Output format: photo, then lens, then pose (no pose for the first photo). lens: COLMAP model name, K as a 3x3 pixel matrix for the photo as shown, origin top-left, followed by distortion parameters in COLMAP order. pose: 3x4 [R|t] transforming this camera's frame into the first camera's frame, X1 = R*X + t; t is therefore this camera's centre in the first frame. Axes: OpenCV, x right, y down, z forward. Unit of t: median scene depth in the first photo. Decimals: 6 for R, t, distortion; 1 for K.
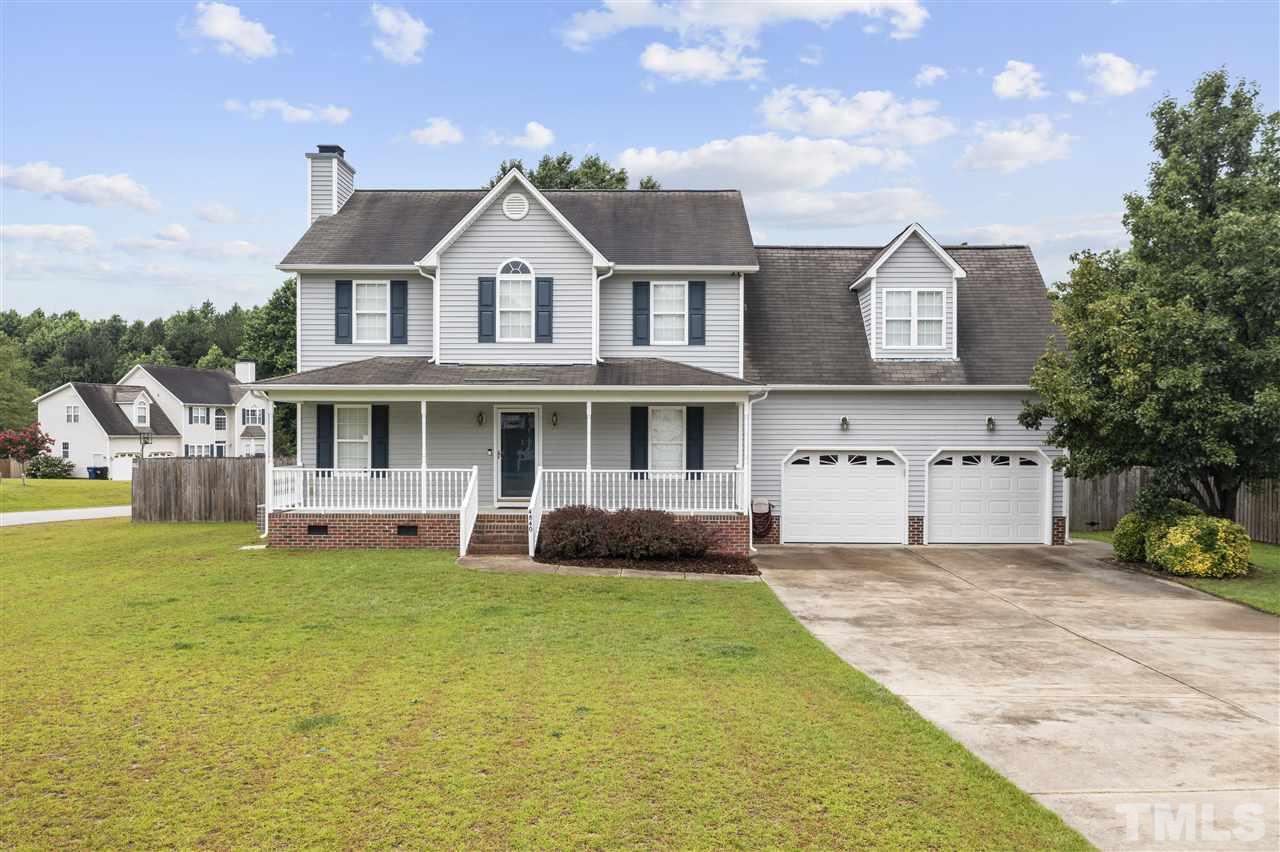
lens RADIAL K [[1024.2, 0, 640.6], [0, 1024.2, 431.2], [0, 0, 1]] dist [-0.007911, 0.002837]
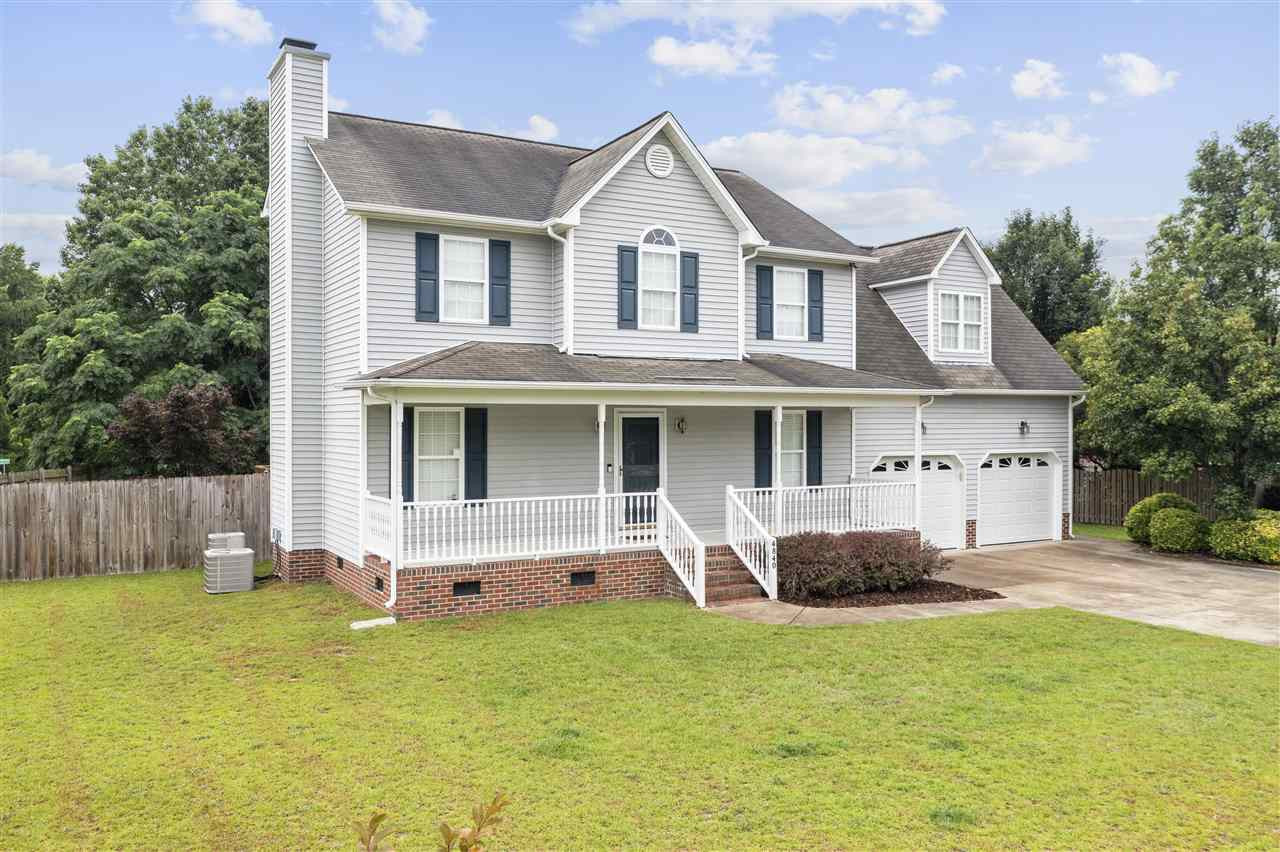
lens RADIAL K [[1026.4, 0, 640.6], [0, 1026.4, 421.5], [0, 0, 1]] dist [-0.004408, 0.002867]
pose [[0.859604, -0.004038, 0.510945, -0.534070], [0.001288, 0.999983, 0.005736, -0.020006], [-0.510959, -0.004273, 0.859594, 0.311926]]
